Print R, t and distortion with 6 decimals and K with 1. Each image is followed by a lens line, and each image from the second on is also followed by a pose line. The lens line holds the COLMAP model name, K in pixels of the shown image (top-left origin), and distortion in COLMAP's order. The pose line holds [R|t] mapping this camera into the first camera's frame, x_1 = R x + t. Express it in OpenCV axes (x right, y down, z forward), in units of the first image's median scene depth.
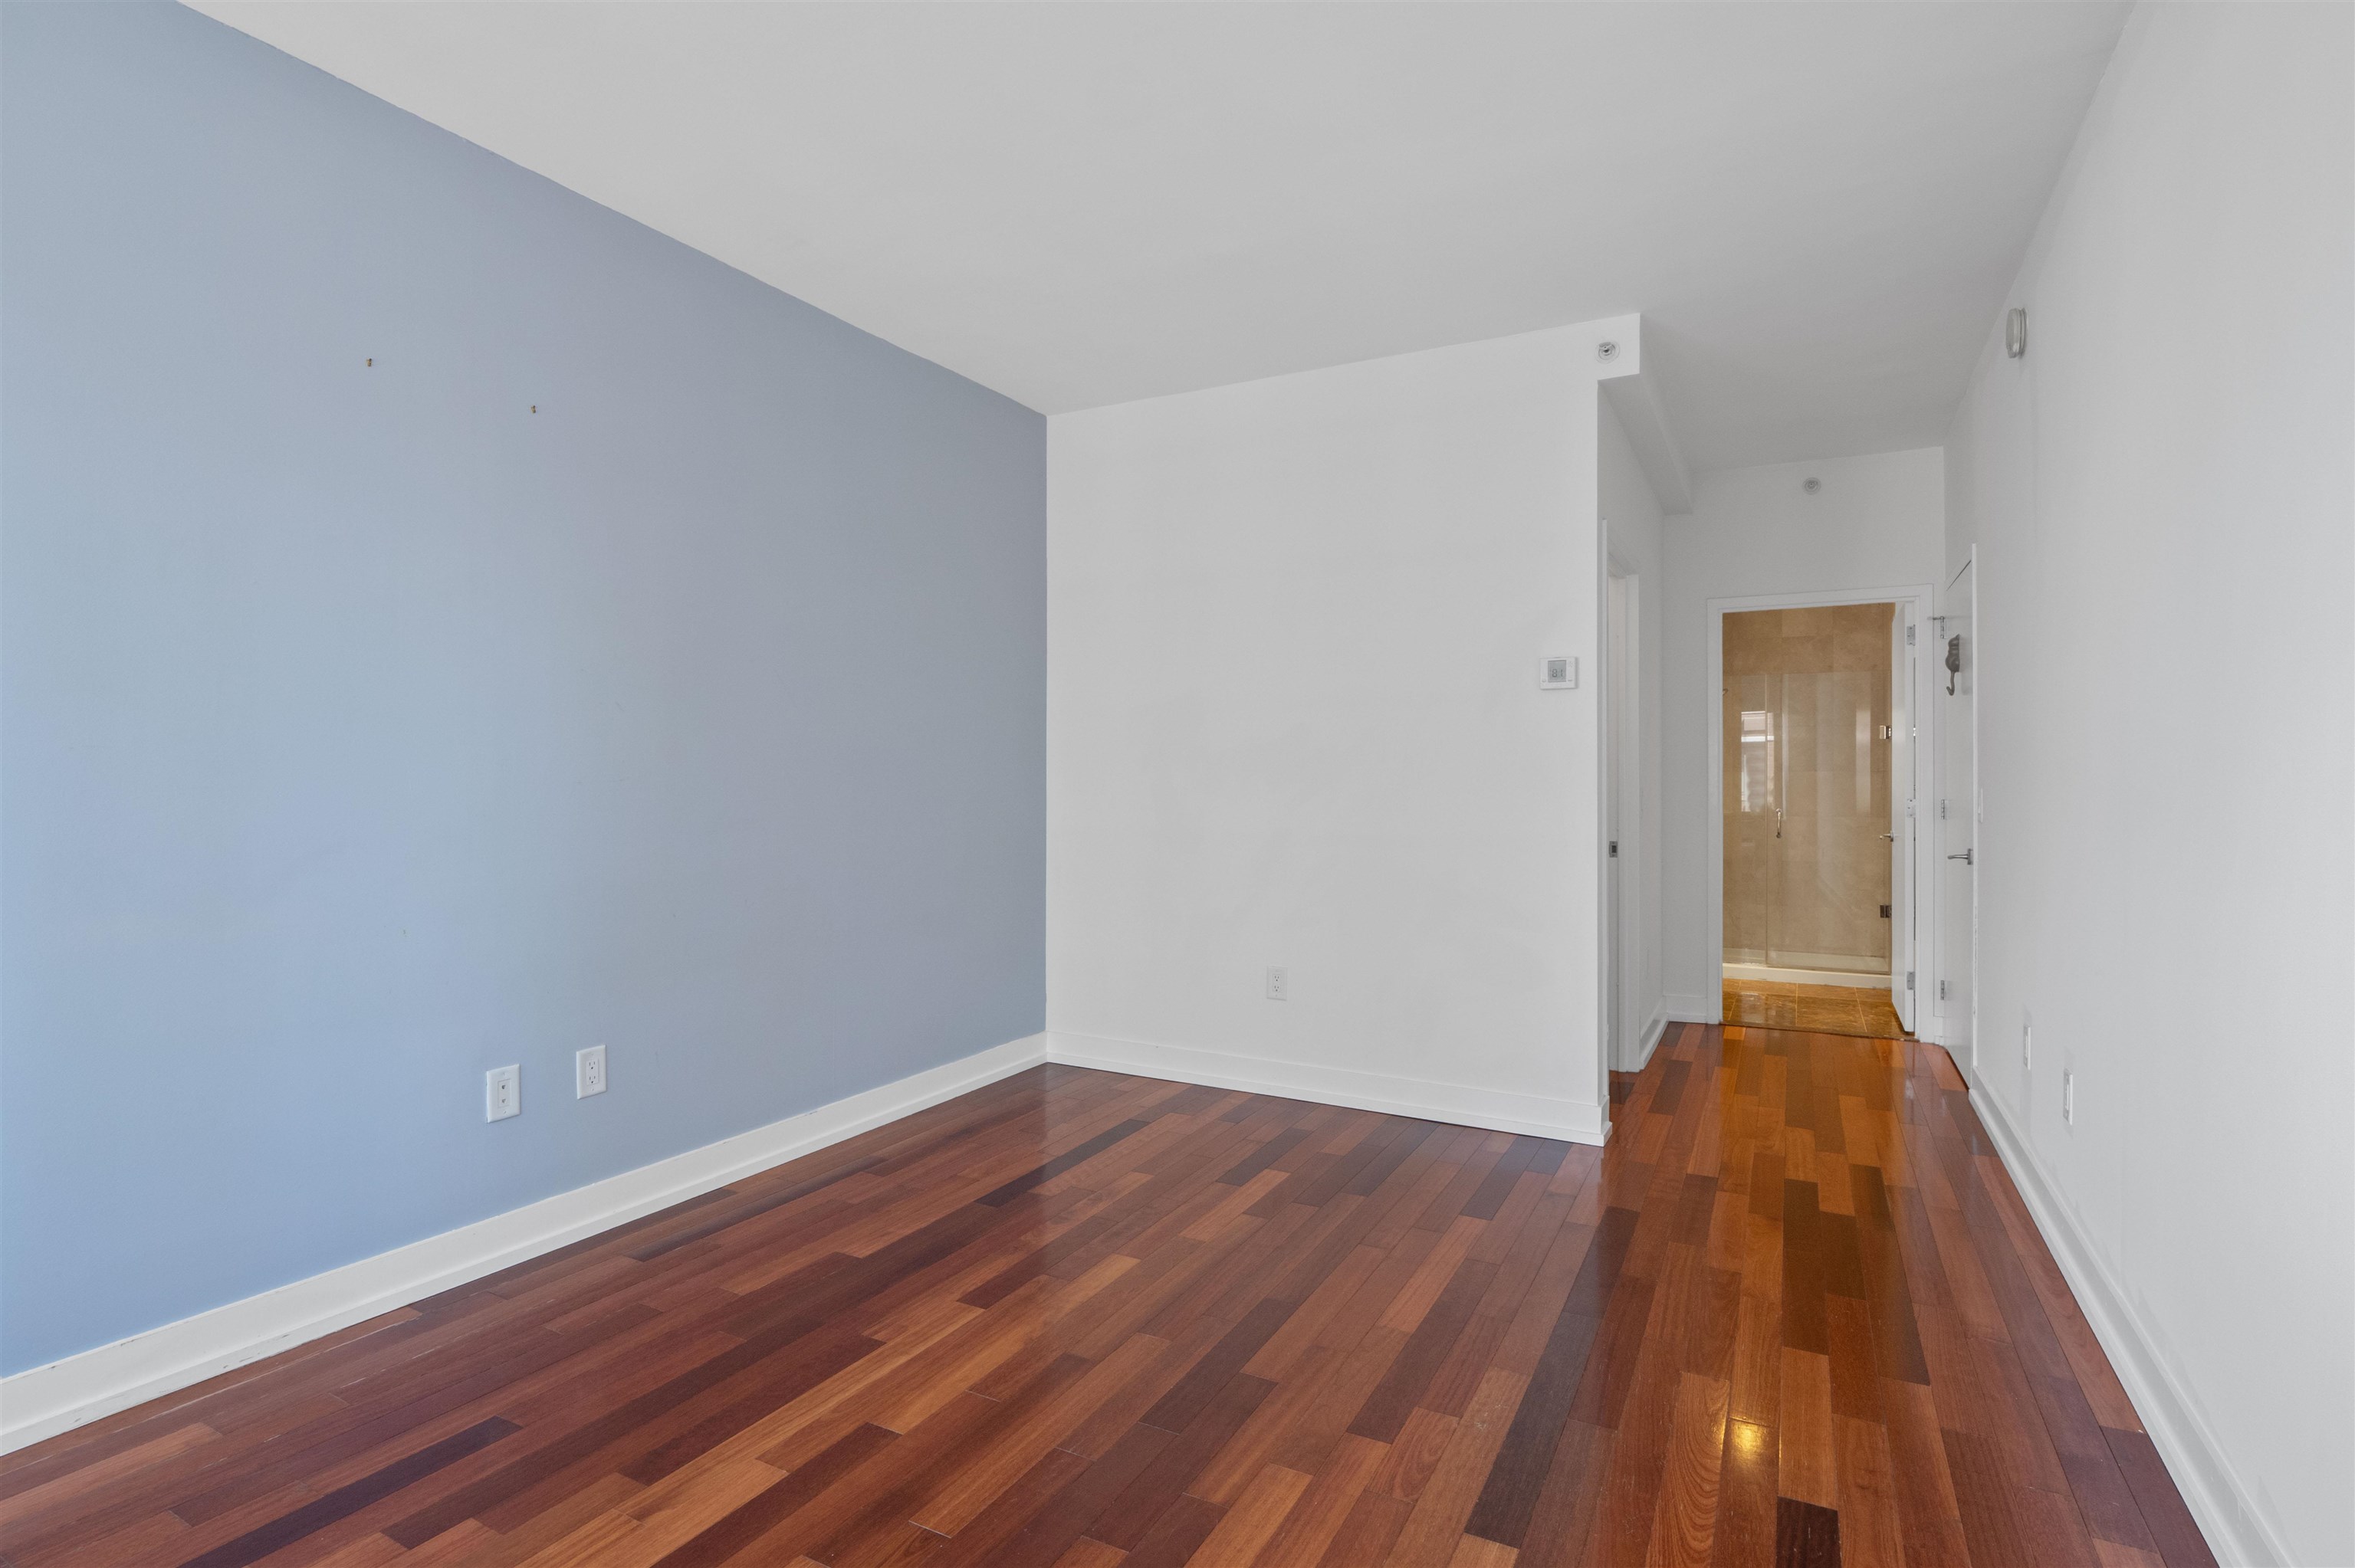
lens RADIAL K [[1139.4, 0, 1165.4], [0, 1139.4, 777.2], [0, 0, 1]] dist [-0.007693, -0.005086]
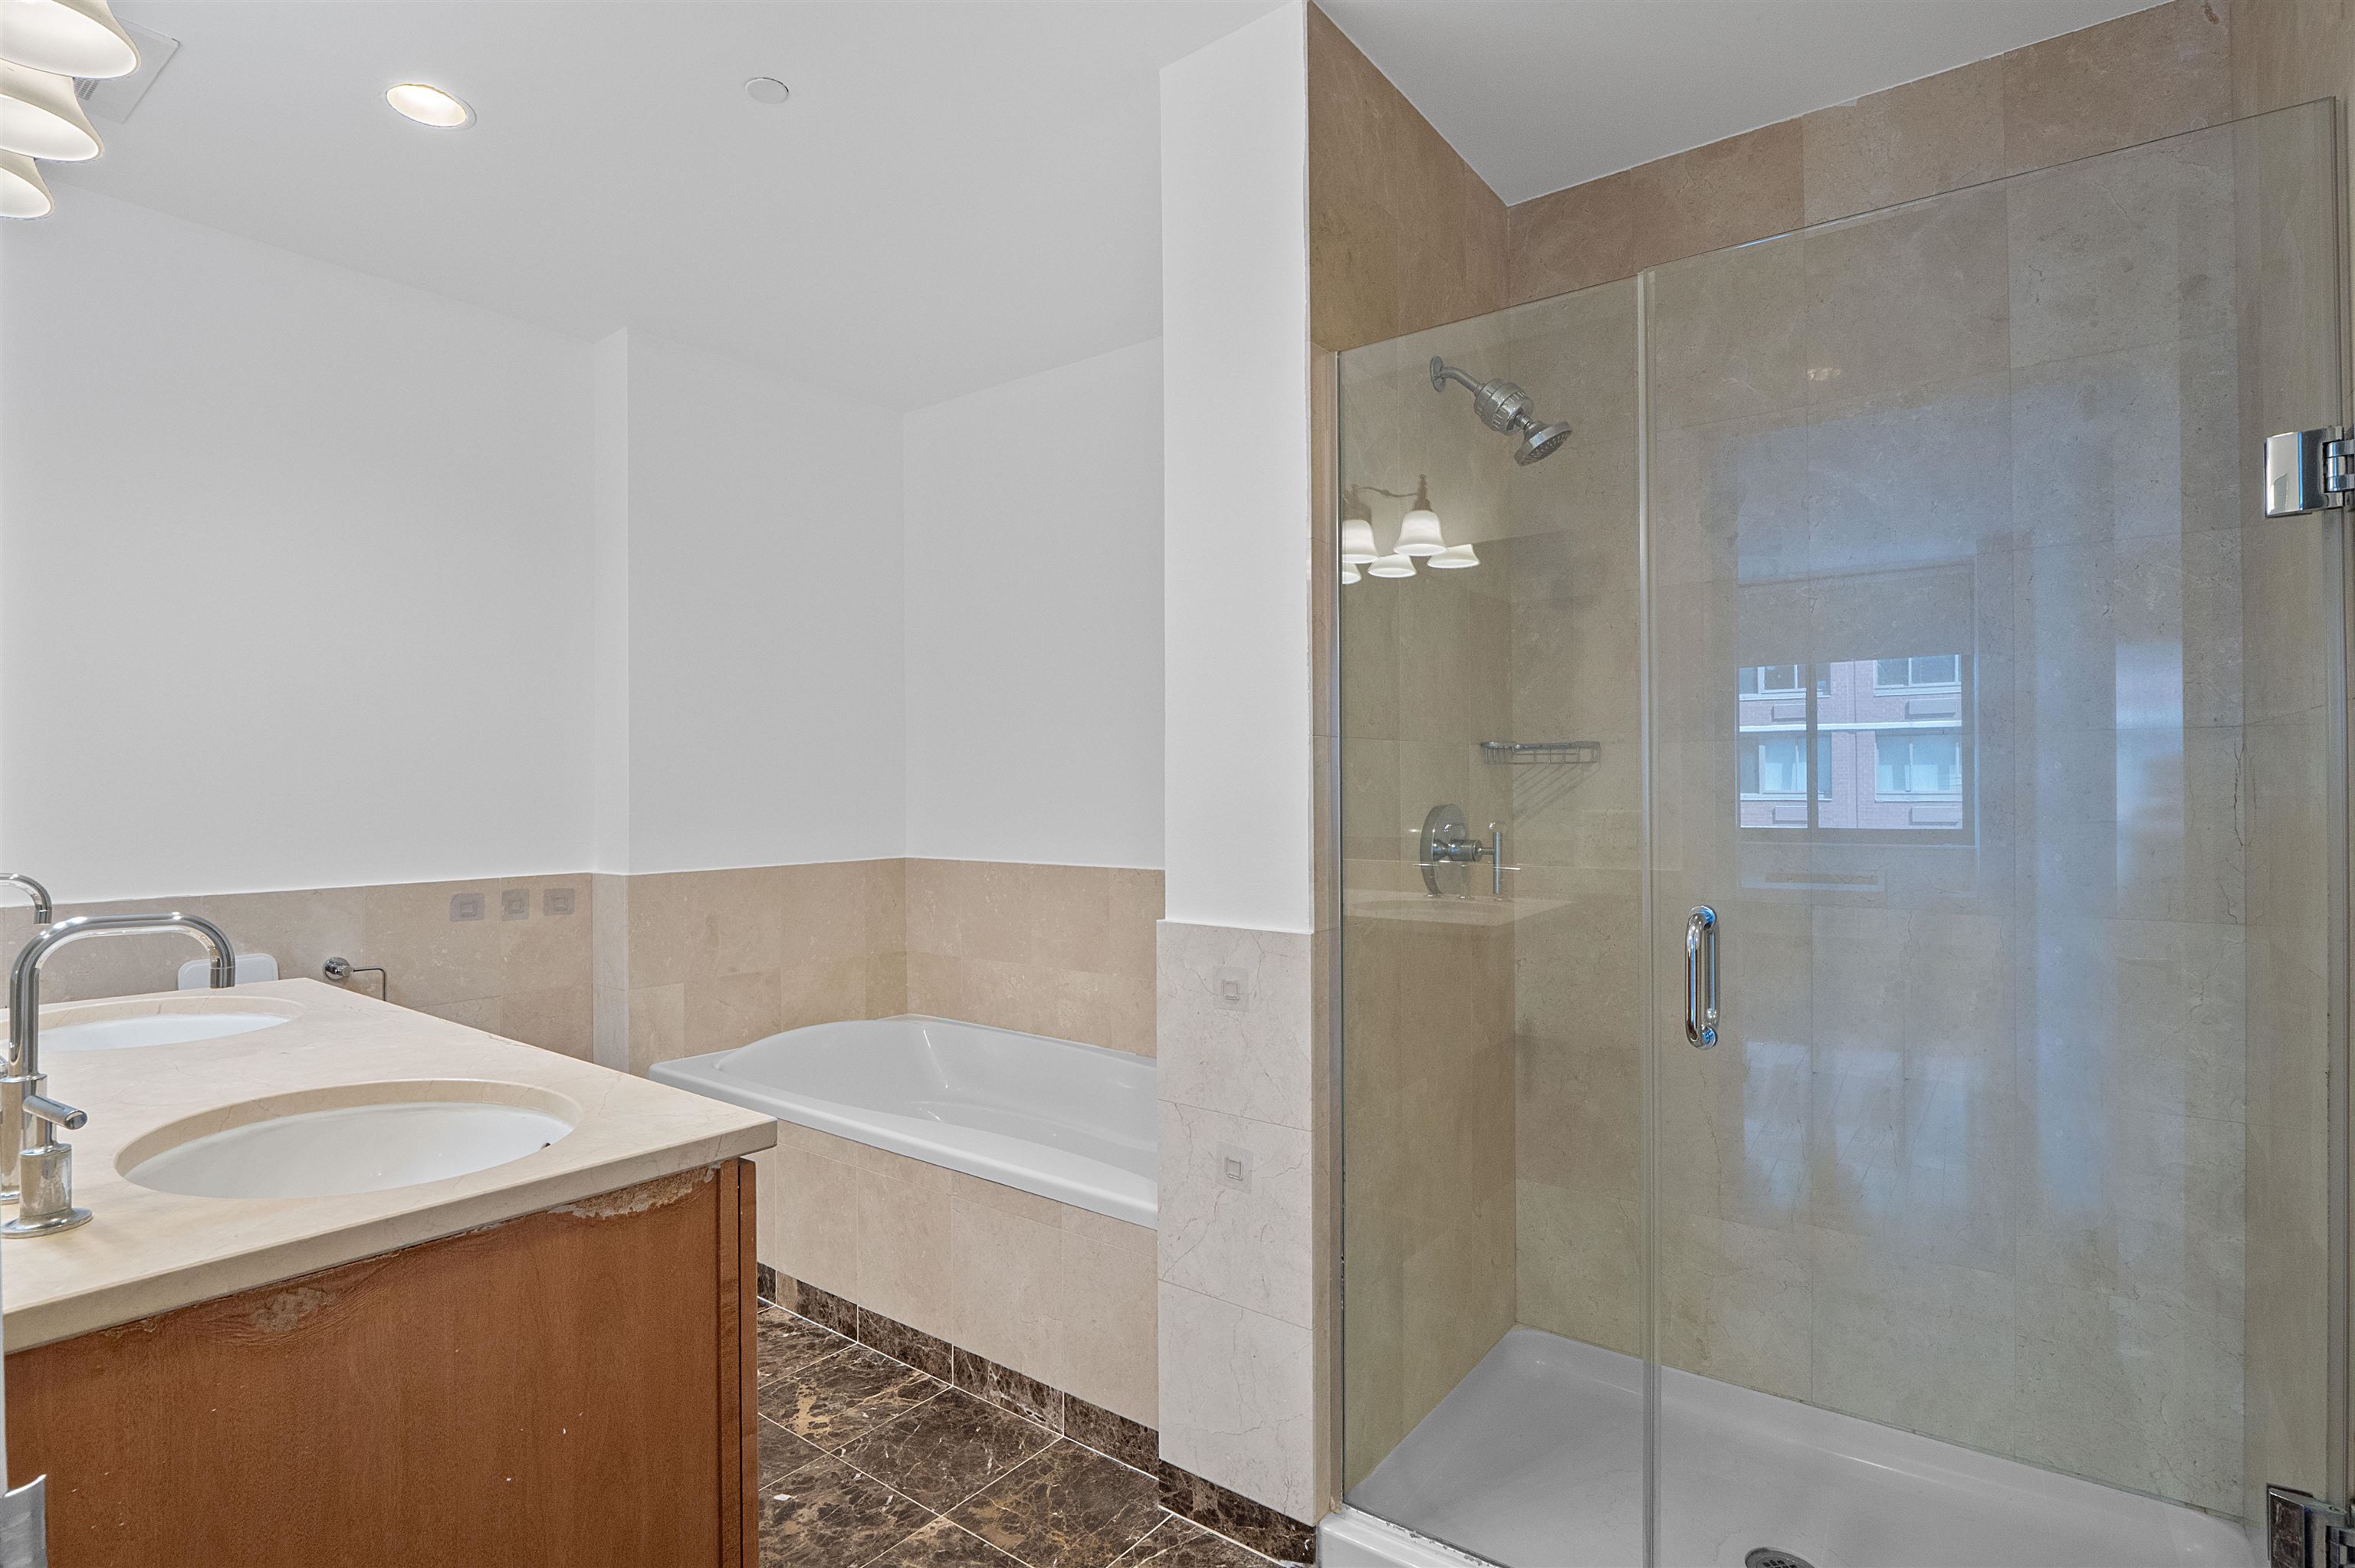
lens RADIAL K [[1139.4, 0, 1165.9], [0, 1139.4, 787.6], [0, 0, 1]] dist [-0.007693, -0.005086]
pose [[0.988236, -0.005994, -0.152818, 0.489876], [0.006035, 0.999982, -0.000191, 0.005734], [0.152816, -0.000733, 0.988254, 0.804593]]
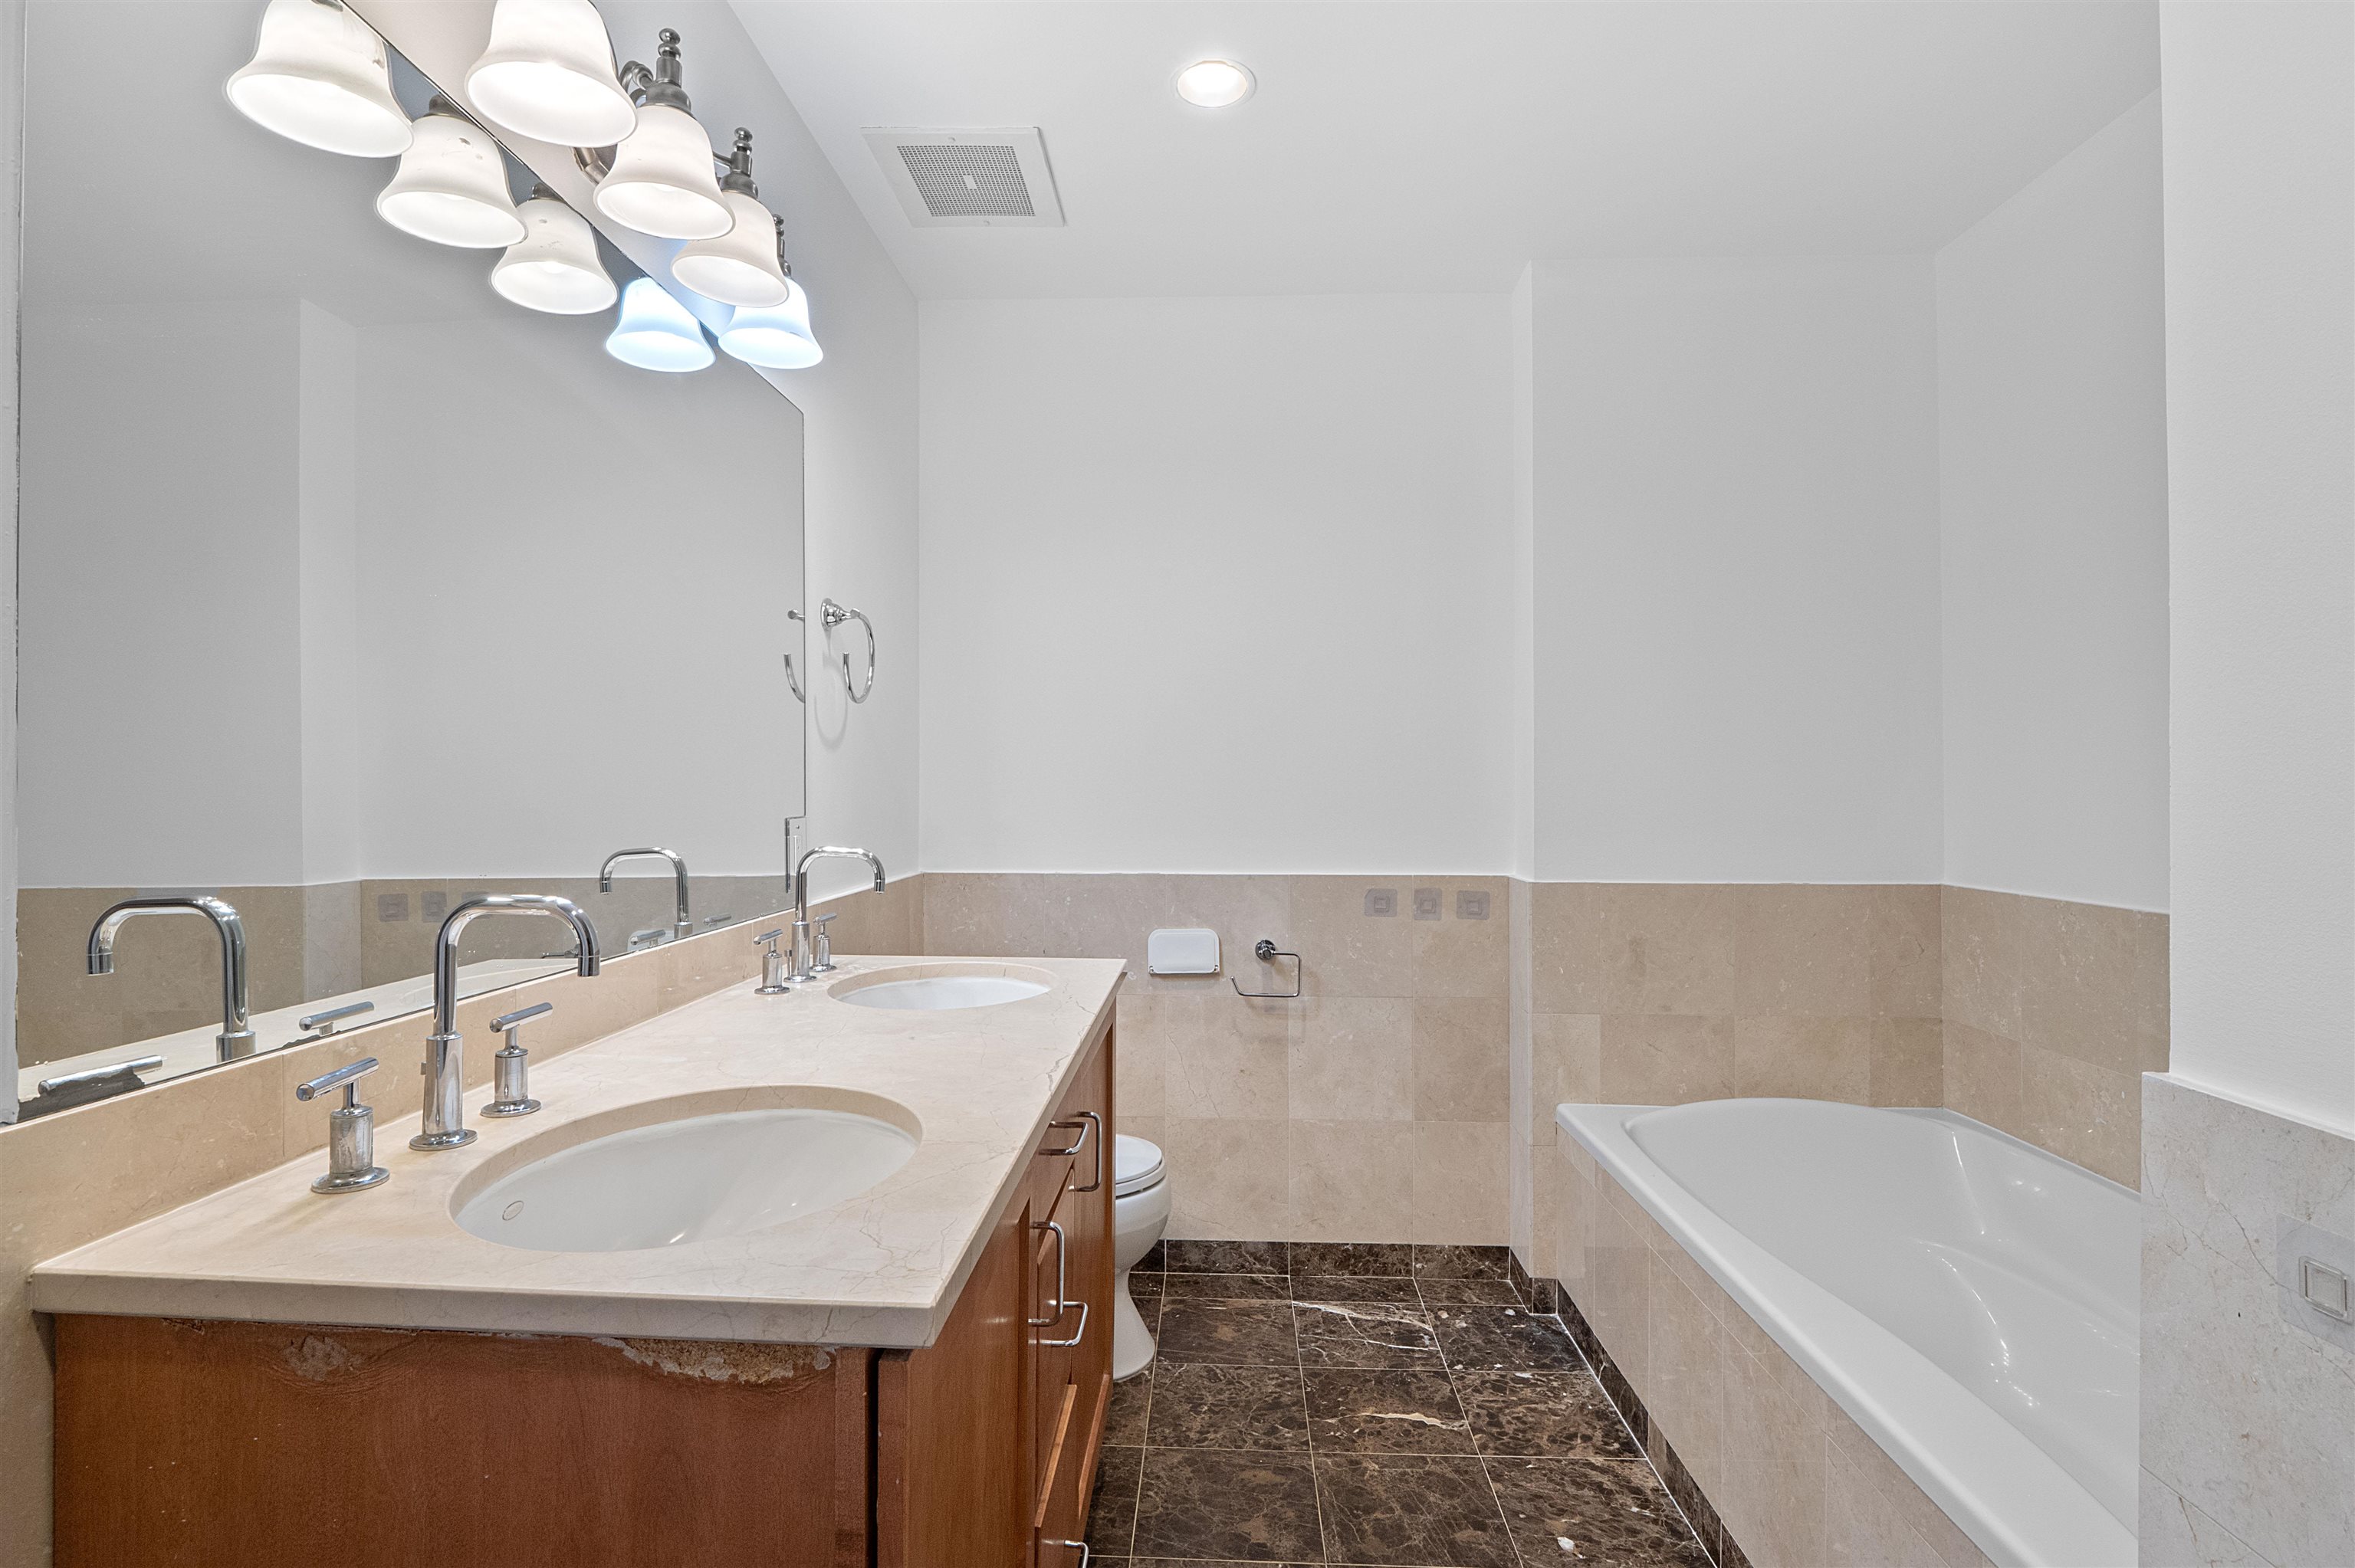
lens RADIAL K [[1139.4, 0, 1172.2], [0, 1139.4, 782.8], [0, 0, 1]] dist [-0.007693, -0.005086]
pose [[0.442561, -0.003718, -0.896731, 0.514707], [-0.001501, 0.999987, -0.004887, 0.006817], [0.896737, 0.003509, 0.442549, 0.958666]]
